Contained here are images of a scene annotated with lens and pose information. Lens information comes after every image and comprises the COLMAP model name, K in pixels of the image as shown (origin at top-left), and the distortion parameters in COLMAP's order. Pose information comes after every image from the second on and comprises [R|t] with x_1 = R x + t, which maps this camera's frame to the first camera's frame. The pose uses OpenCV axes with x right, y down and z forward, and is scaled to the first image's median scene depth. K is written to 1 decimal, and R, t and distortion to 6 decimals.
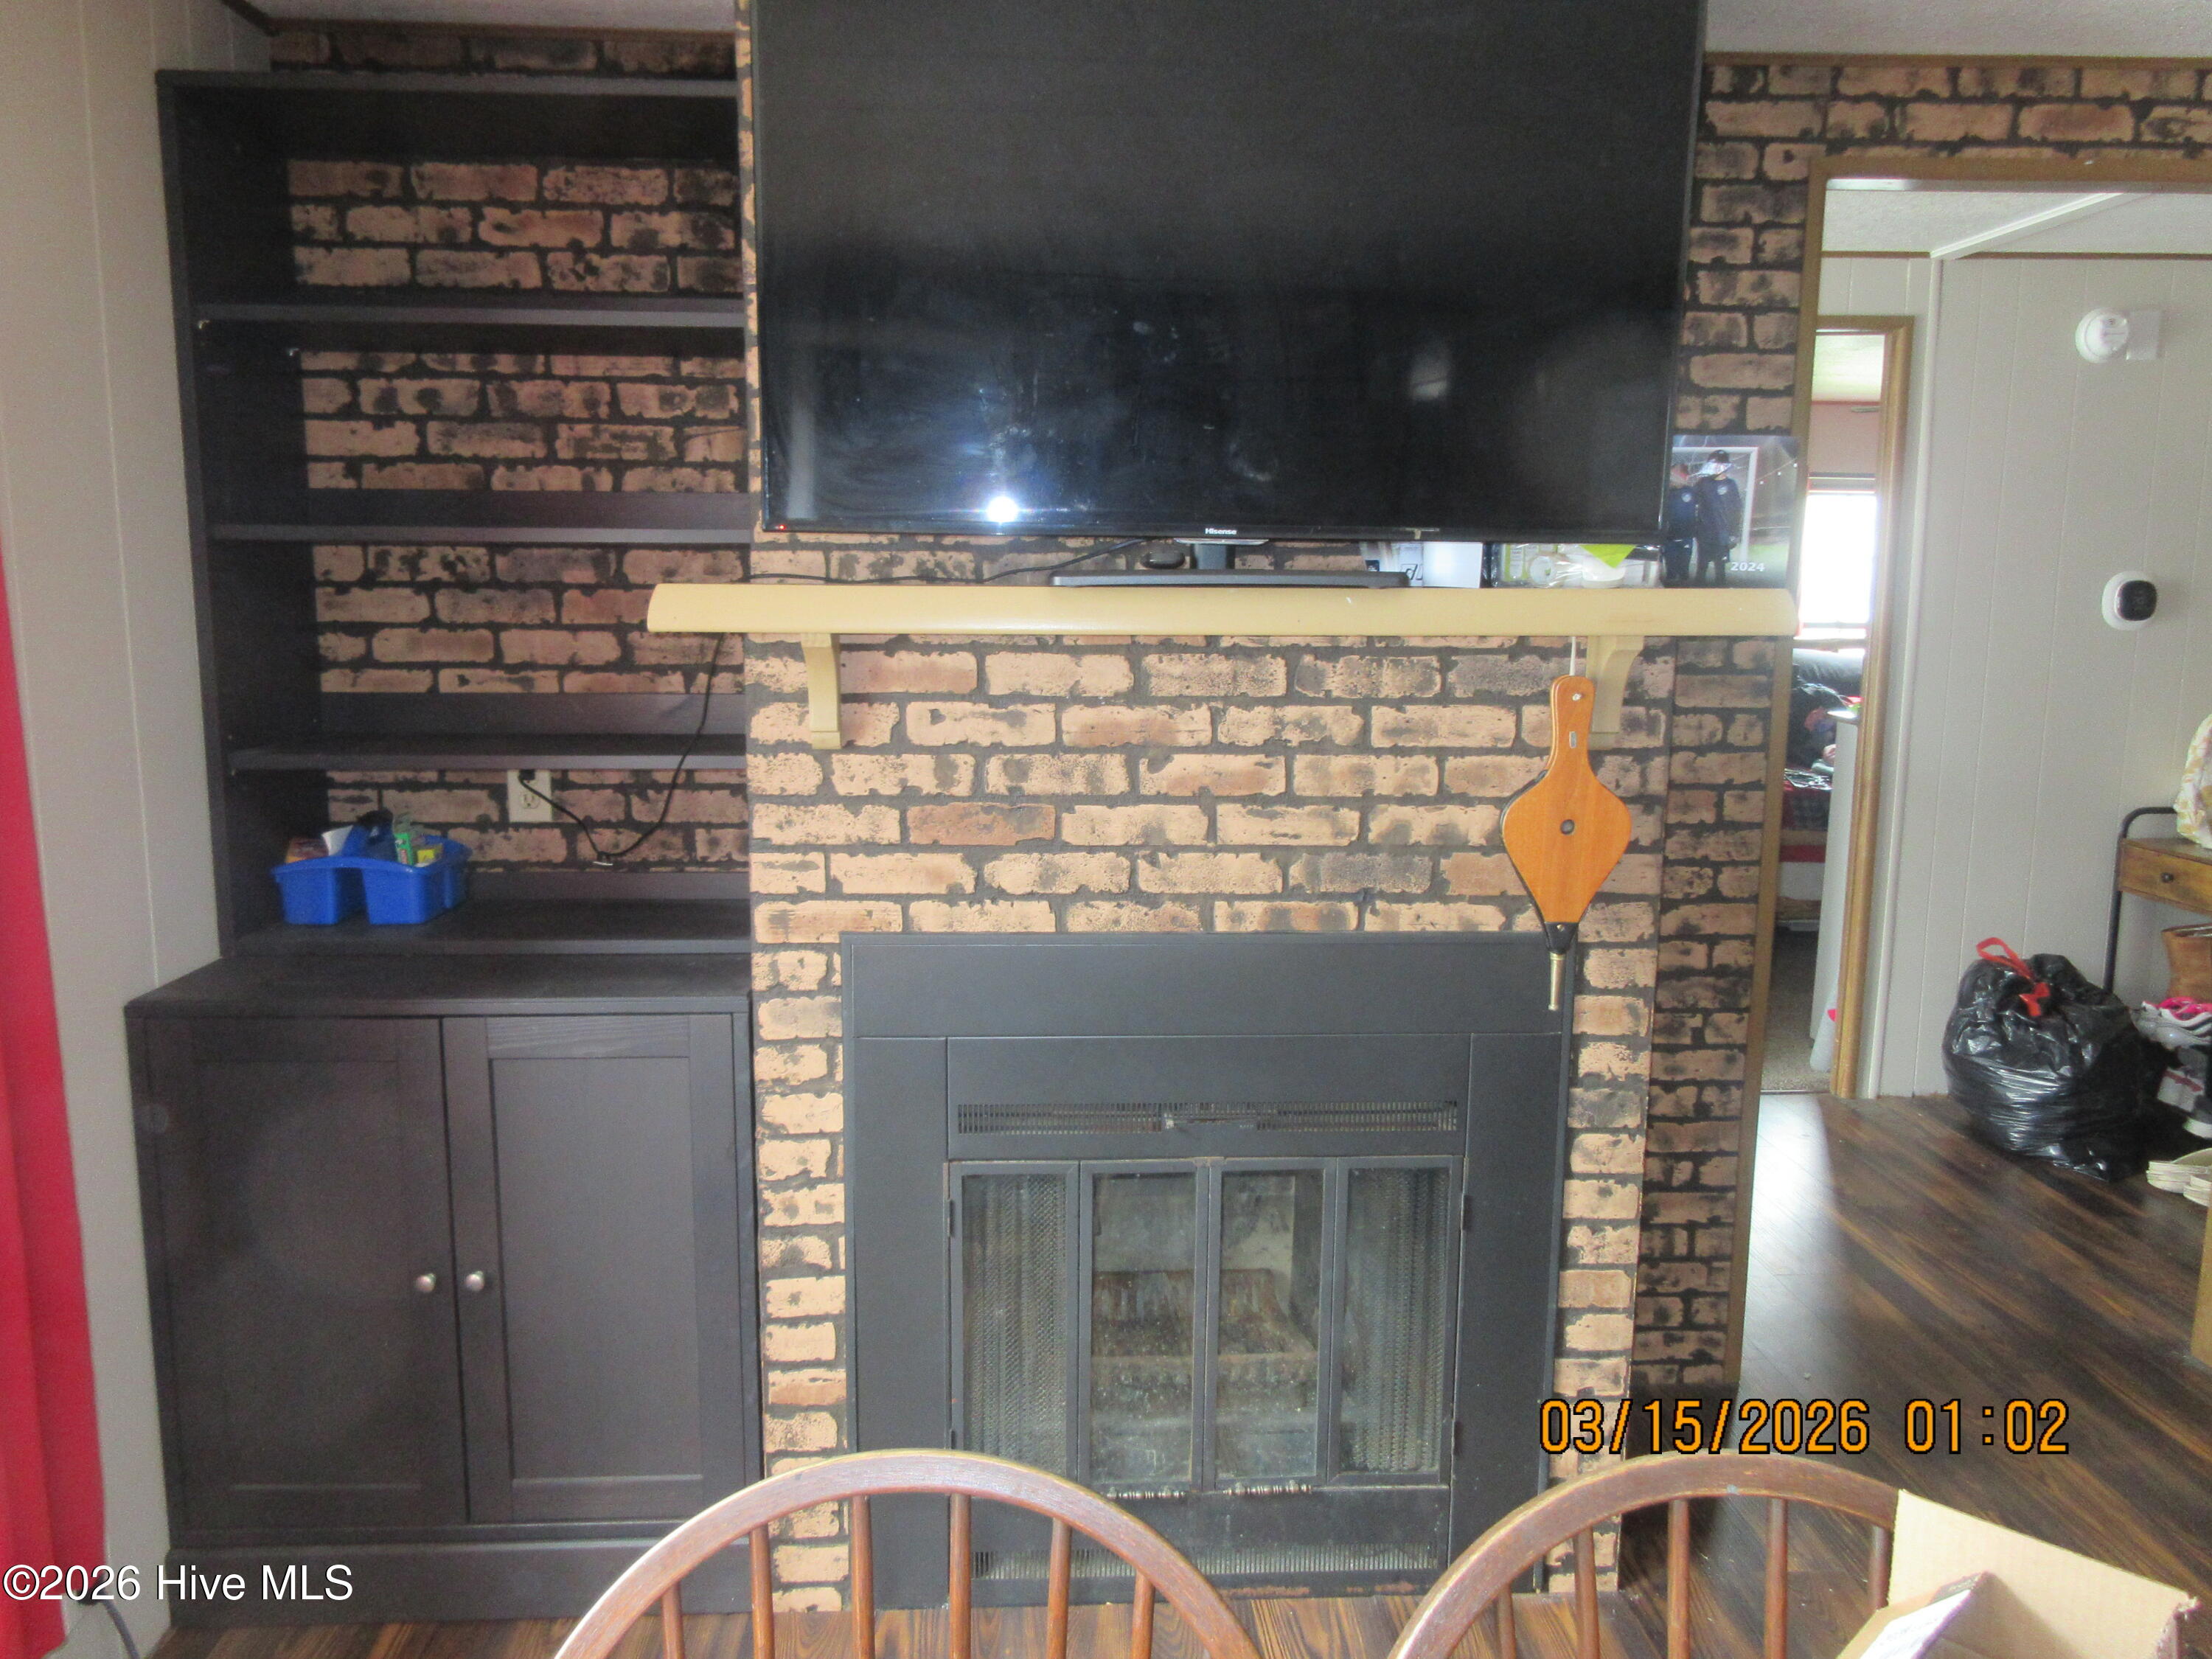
lens RADIAL K [[1665.8, 0, 1106.0], [0, 1665.8, 829.5], [0, 0, 1]] dist [0.012045, 0.004873]
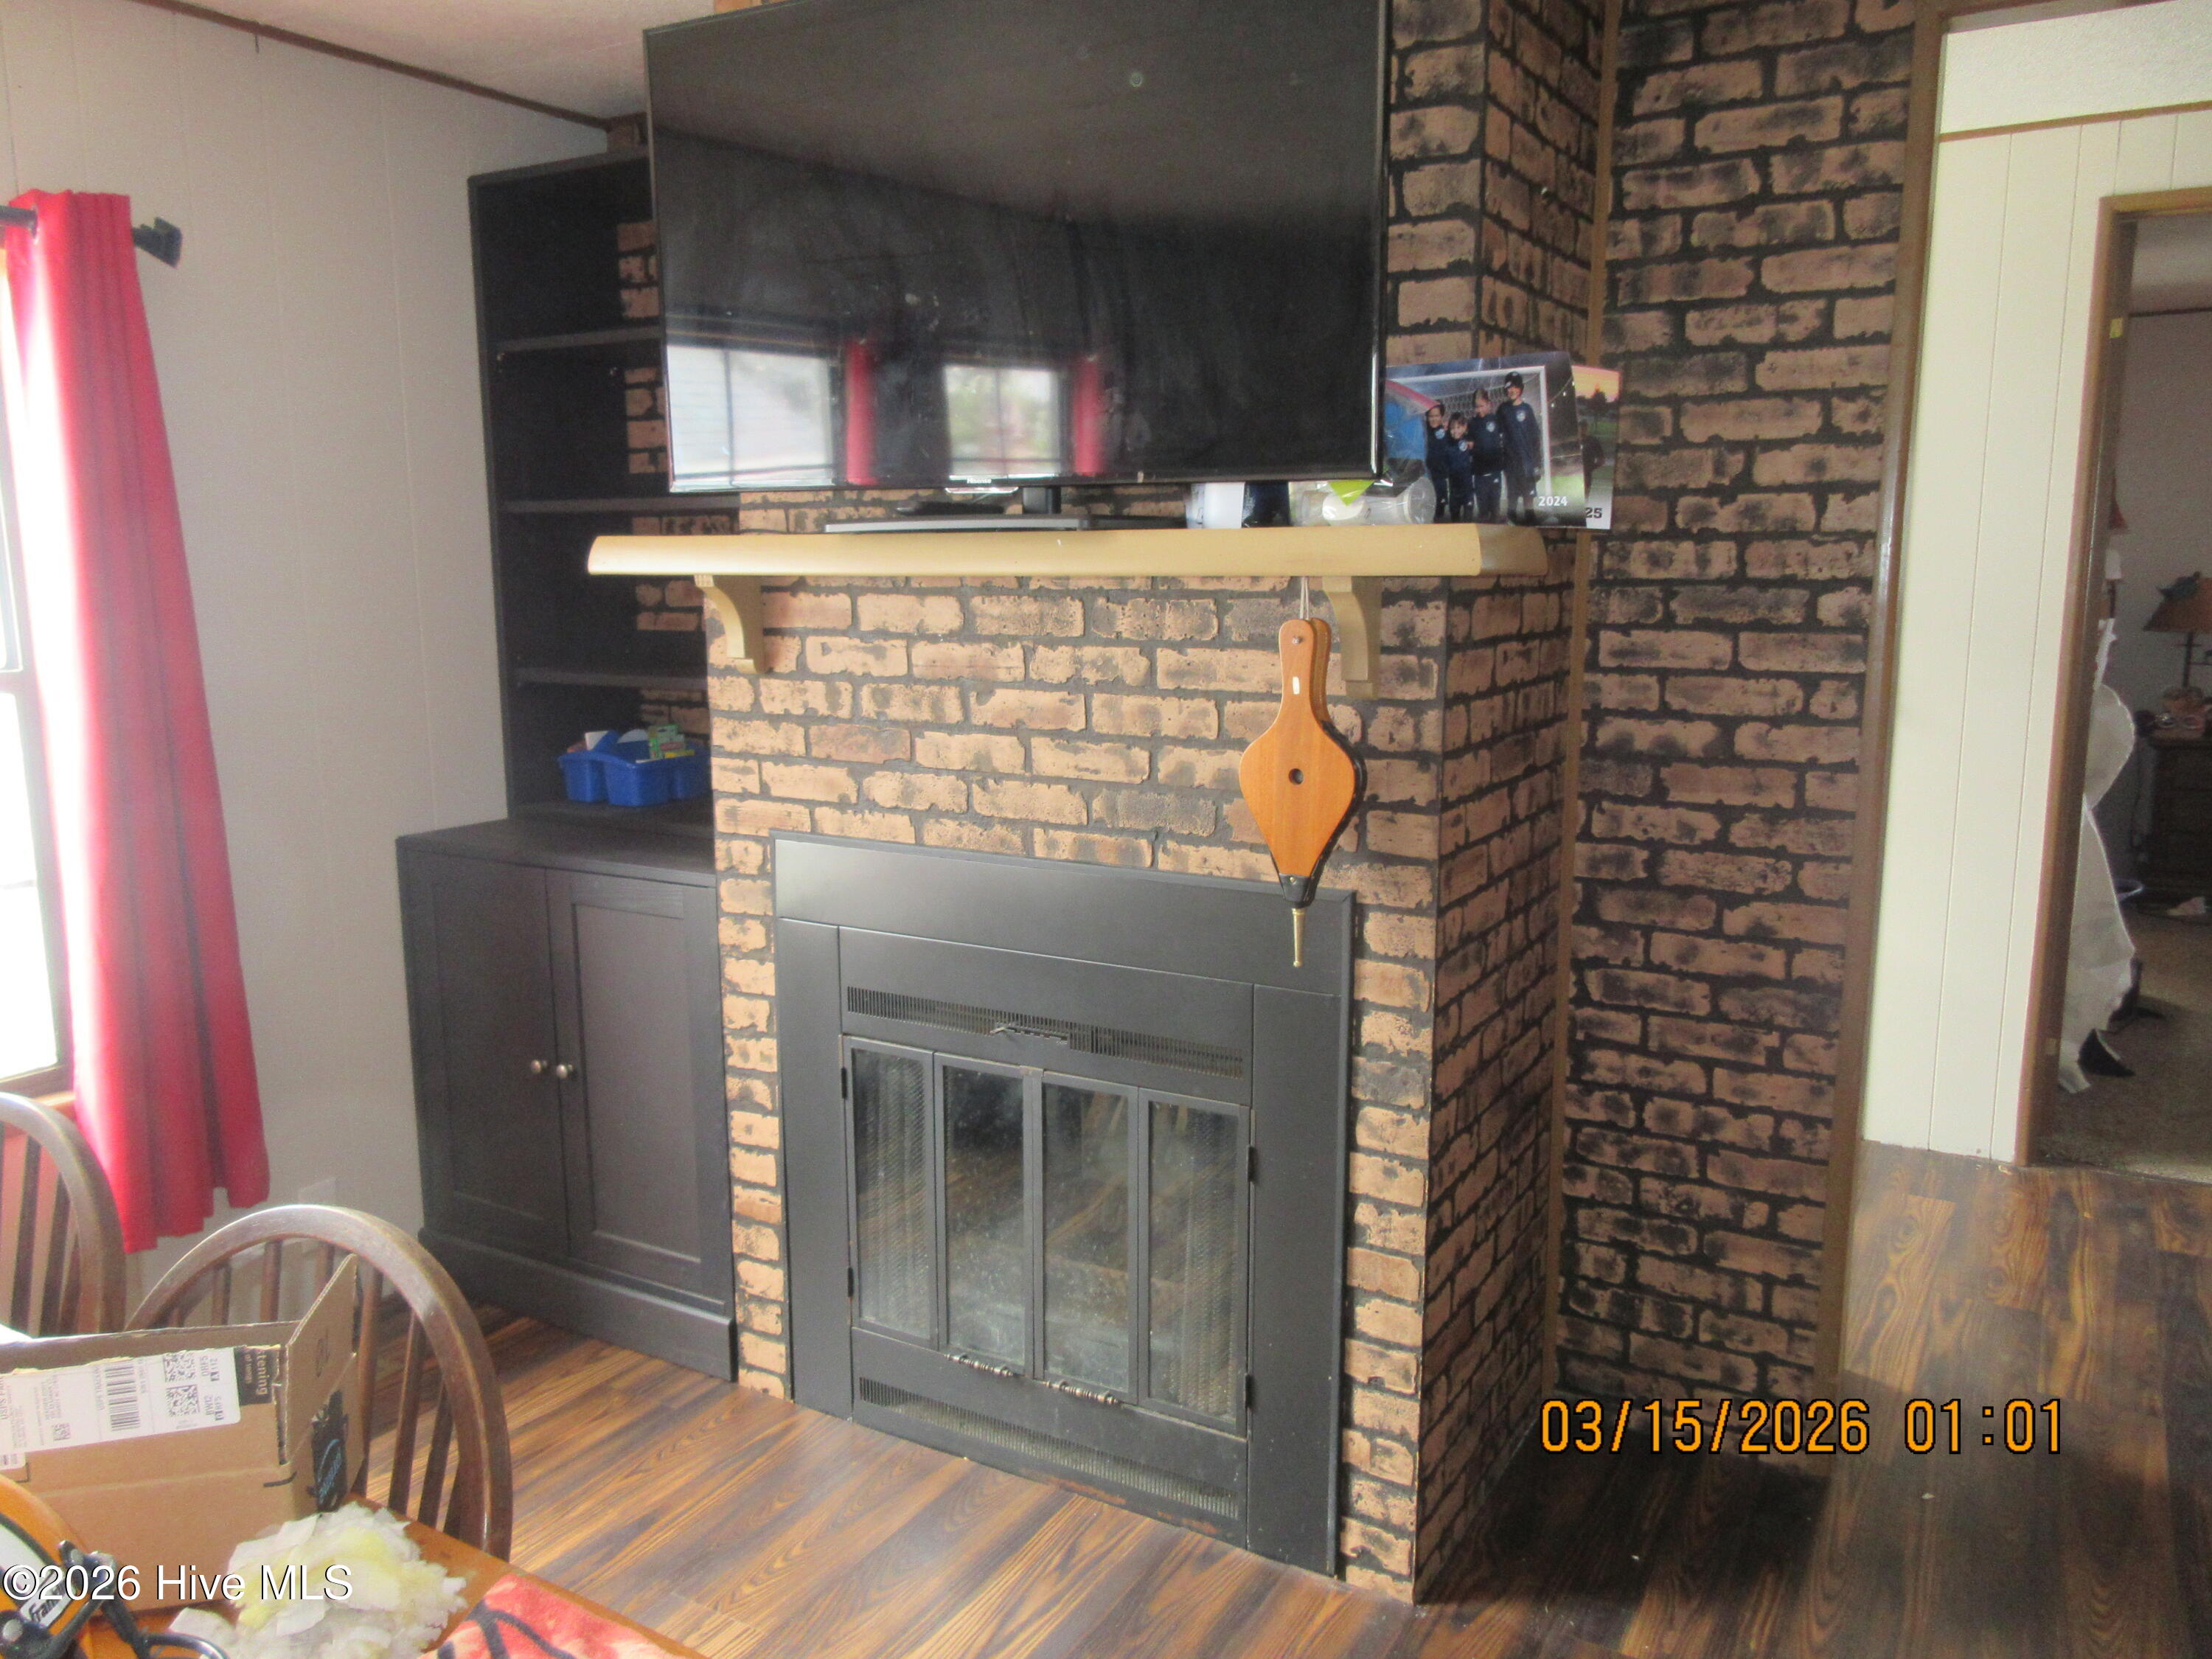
lens RADIAL K [[1665.8, 0, 1106.0], [0, 1665.8, 829.5], [0, 0, 1]] dist [0.012045, 0.004873]
pose [[0.835044, 0.079439, -0.544418, 0.672164], [-0.072448, 0.996781, 0.034323, 0.003842], [0.545392, 0.010781, 0.838111, 0.124010]]
